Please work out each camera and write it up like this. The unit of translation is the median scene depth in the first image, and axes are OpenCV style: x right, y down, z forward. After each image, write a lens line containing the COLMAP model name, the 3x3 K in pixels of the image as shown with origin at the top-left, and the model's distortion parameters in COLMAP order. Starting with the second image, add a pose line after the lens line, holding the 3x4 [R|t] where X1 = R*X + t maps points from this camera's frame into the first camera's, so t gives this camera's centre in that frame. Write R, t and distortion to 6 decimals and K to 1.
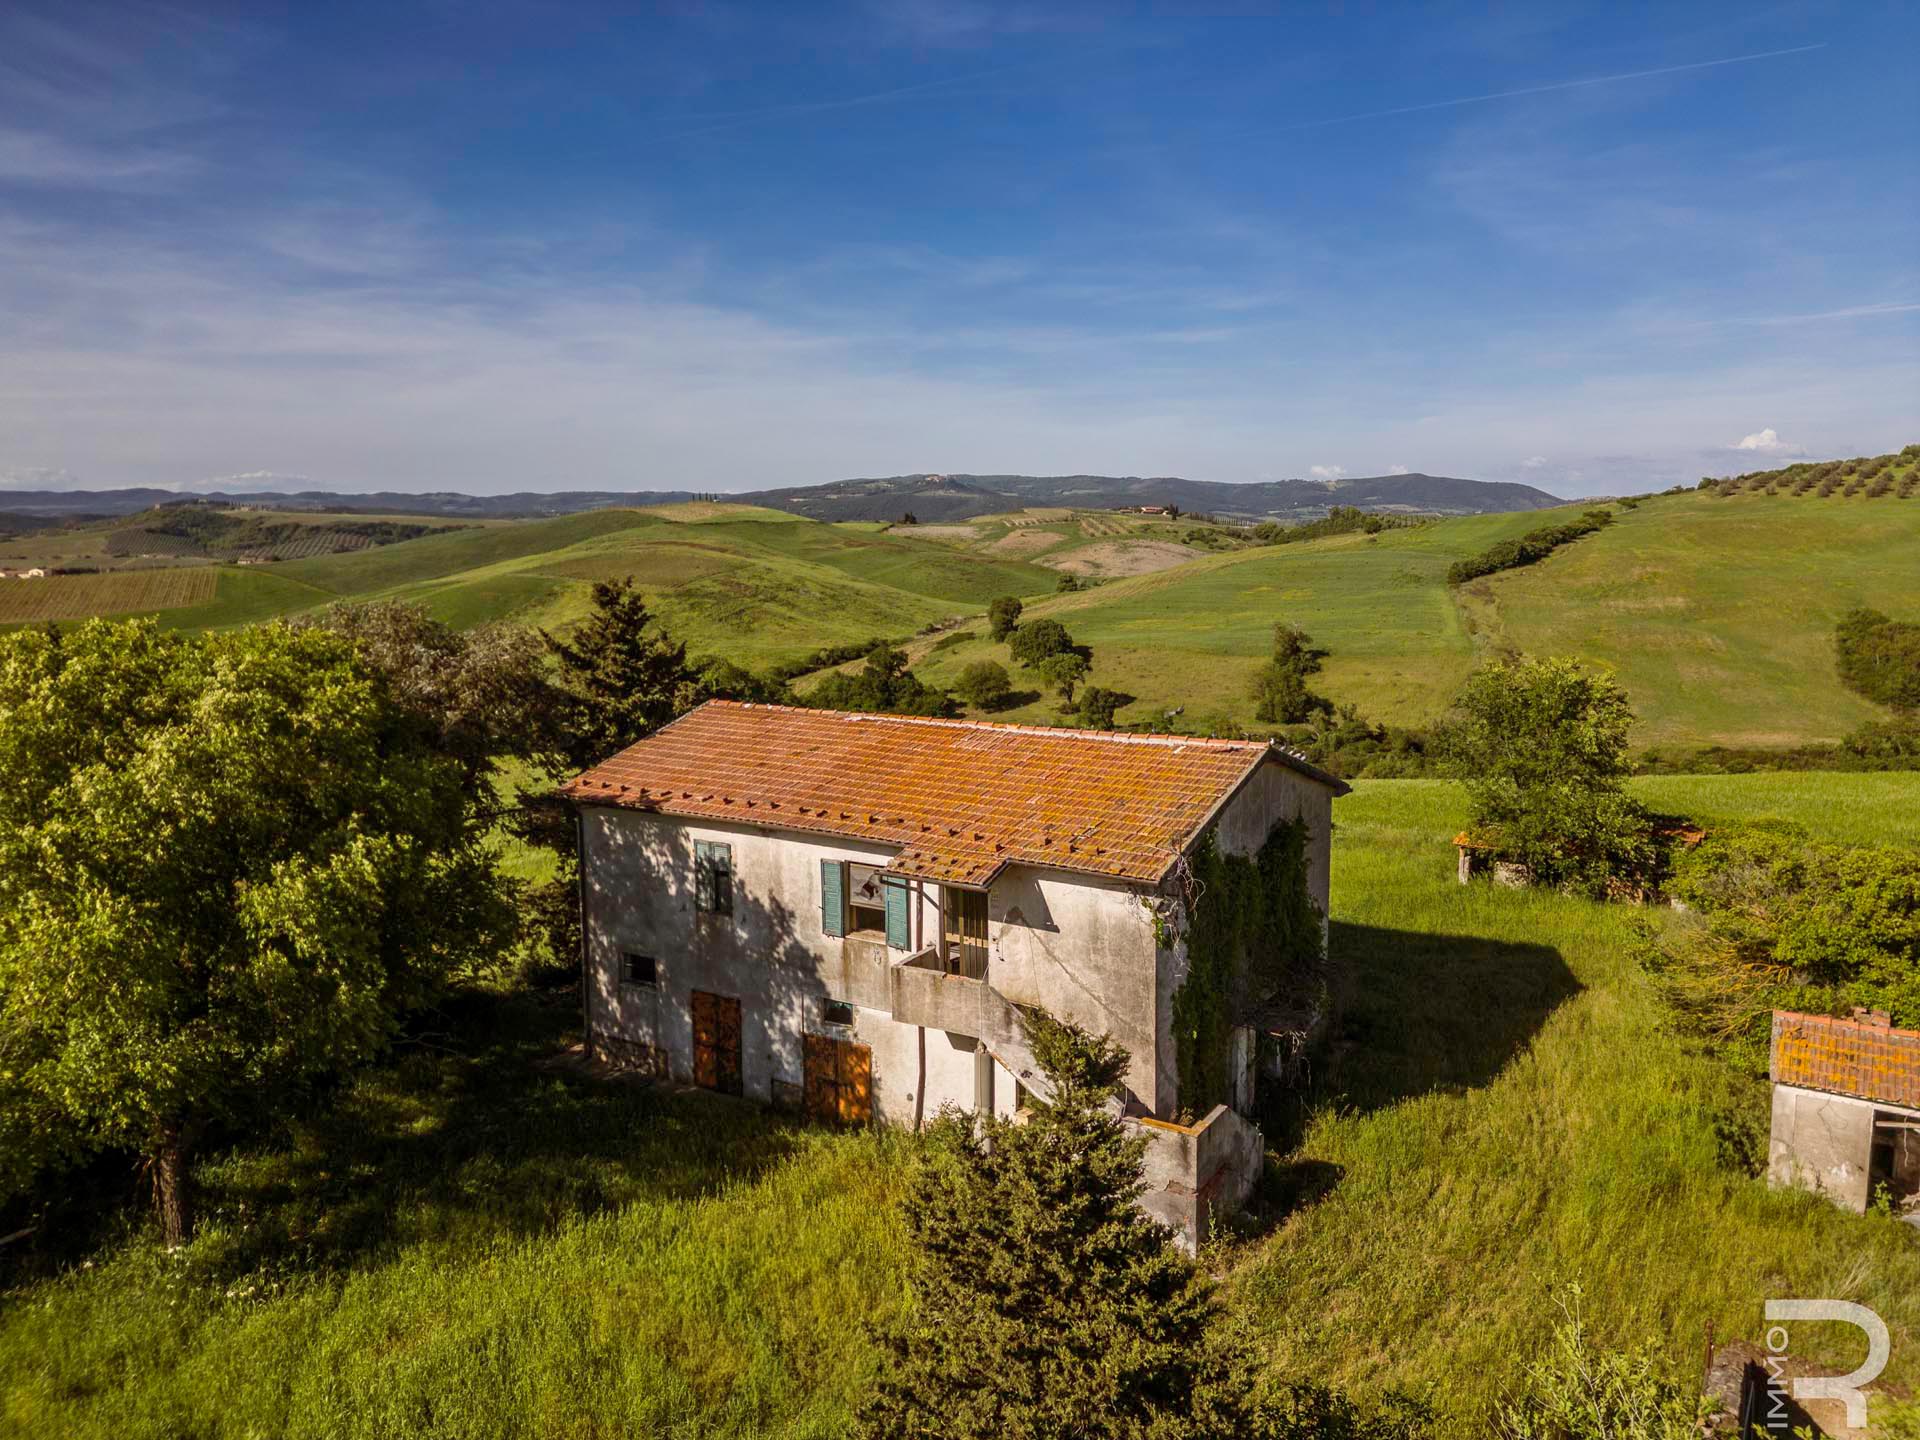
lens RADIAL K [[1331.6, 0, 954.1], [0, 1331.6, 728.6], [0, 0, 1]] dist [0.074102, -0.072978]
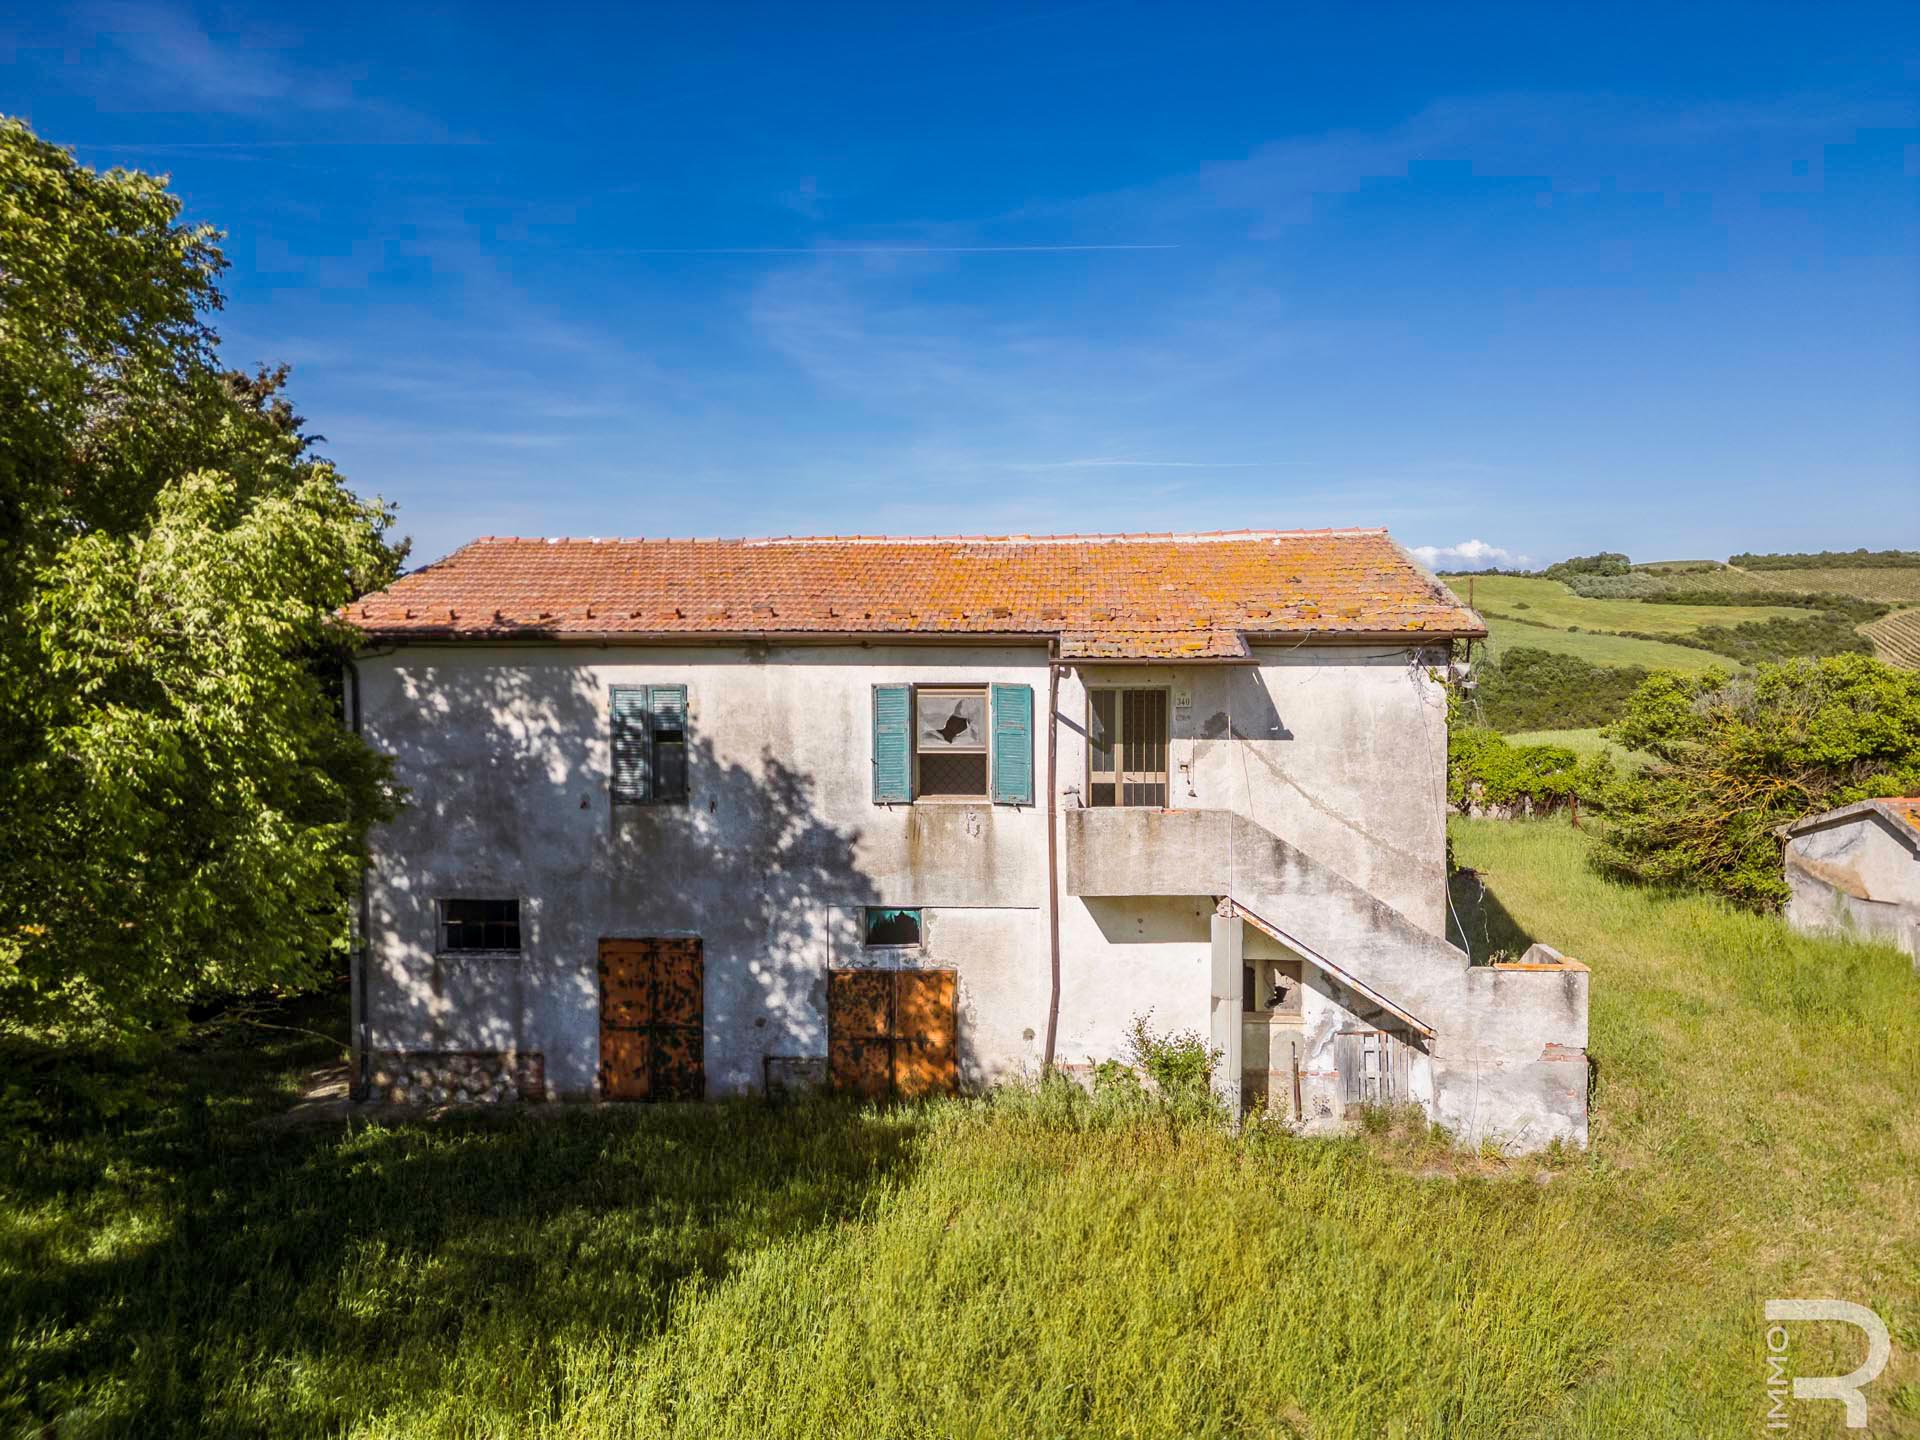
lens RADIAL K [[1331.6, 0, 970.4], [0, 1331.6, 706.1], [0, 0, 1]] dist [0.074102, -0.072978]
pose [[0.882899, -0.017254, 0.469246, -0.347637], [0.061021, 0.995066, -0.078226, 0.156020], [-0.465581, 0.097700, 0.879596, 0.396758]]
